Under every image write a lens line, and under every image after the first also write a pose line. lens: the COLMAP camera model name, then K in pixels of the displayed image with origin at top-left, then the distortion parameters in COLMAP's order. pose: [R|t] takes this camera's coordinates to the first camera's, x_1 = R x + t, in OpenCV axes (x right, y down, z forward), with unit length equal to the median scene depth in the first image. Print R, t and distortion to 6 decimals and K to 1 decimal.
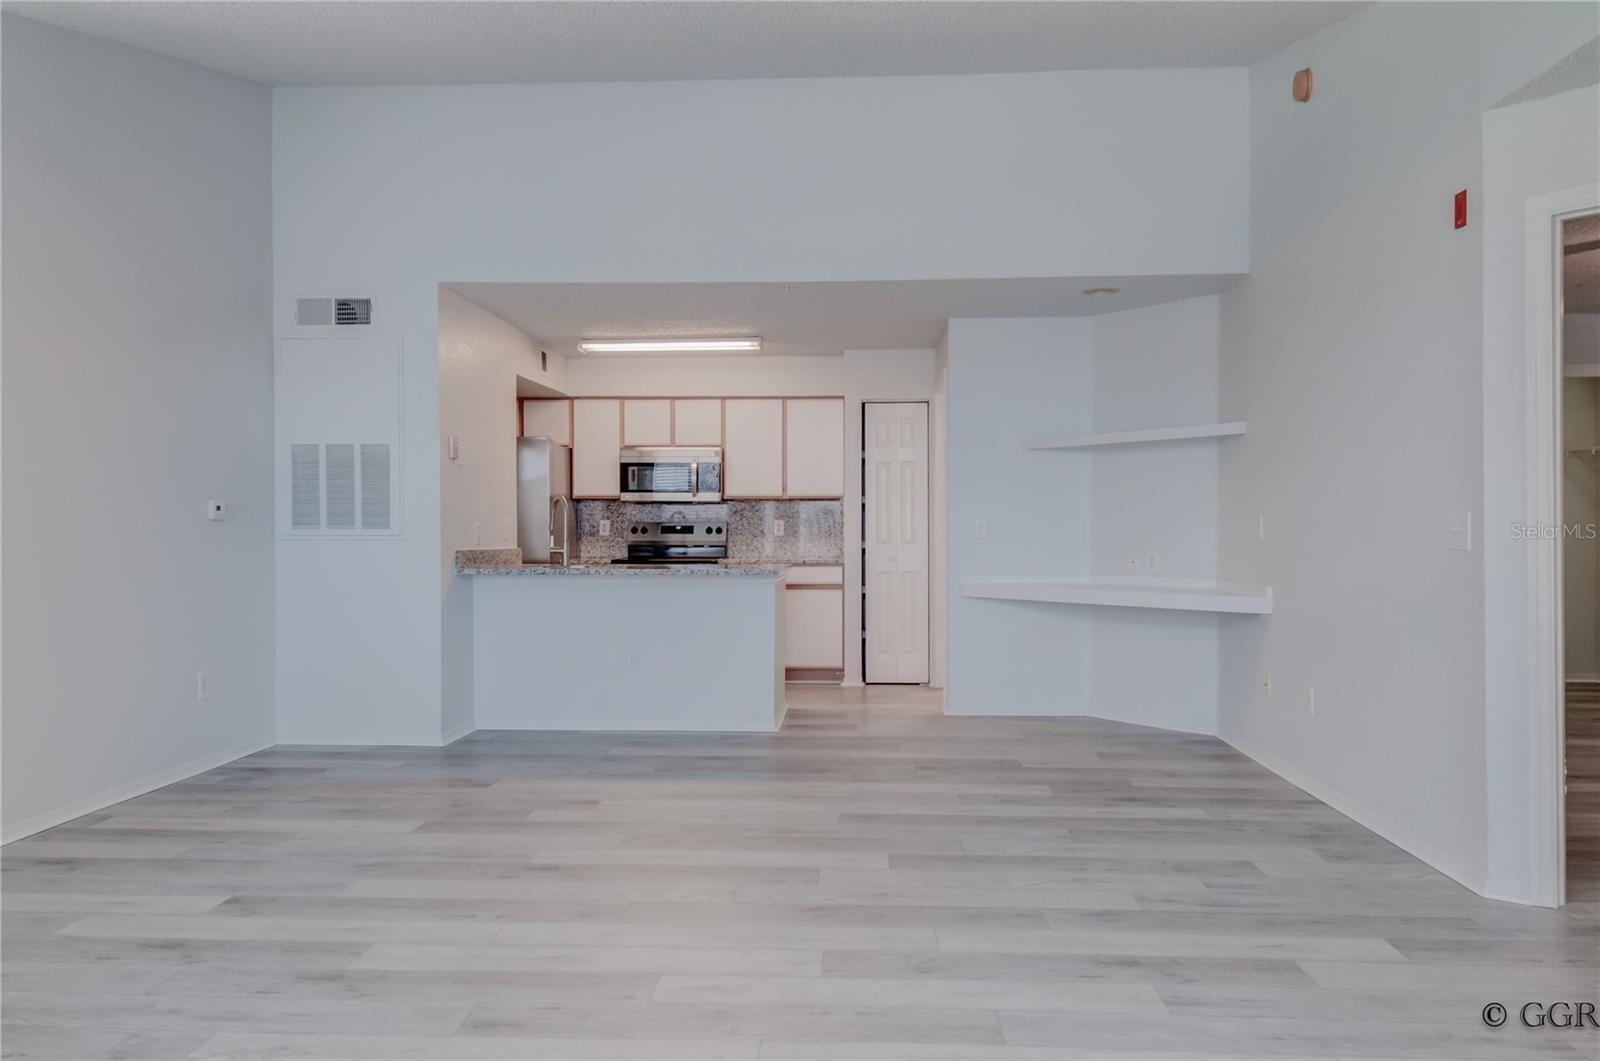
lens RADIAL K [[1116.1, 0, 808.3], [0, 1116.1, 535.8], [0, 0, 1]] dist [0.055957, -0.049360]
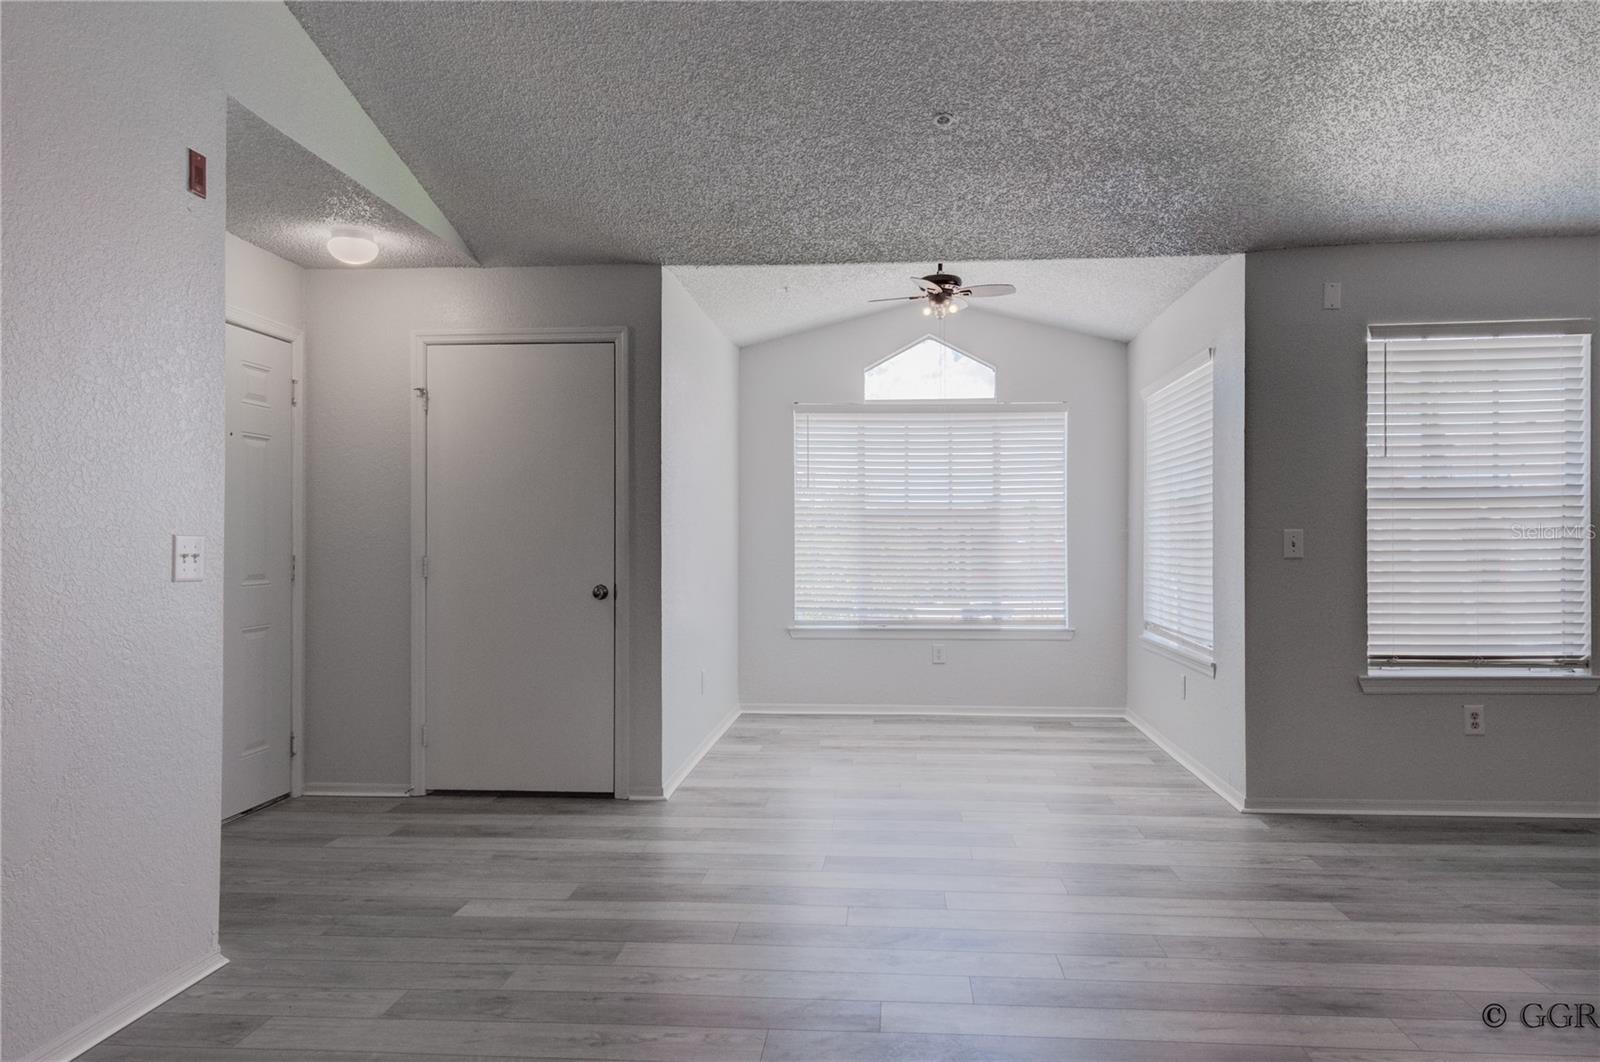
lens RADIAL K [[1116.1, 0, 812.2], [0, 1116.1, 535.0], [0, 0, 1]] dist [0.055957, -0.049360]
pose [[-0.999617, 0.002261, 0.027570, 0.062194], [0.002240, 0.999997, -0.000784, -0.011237], [-0.027572, -0.000722, -0.999620, 1.118934]]
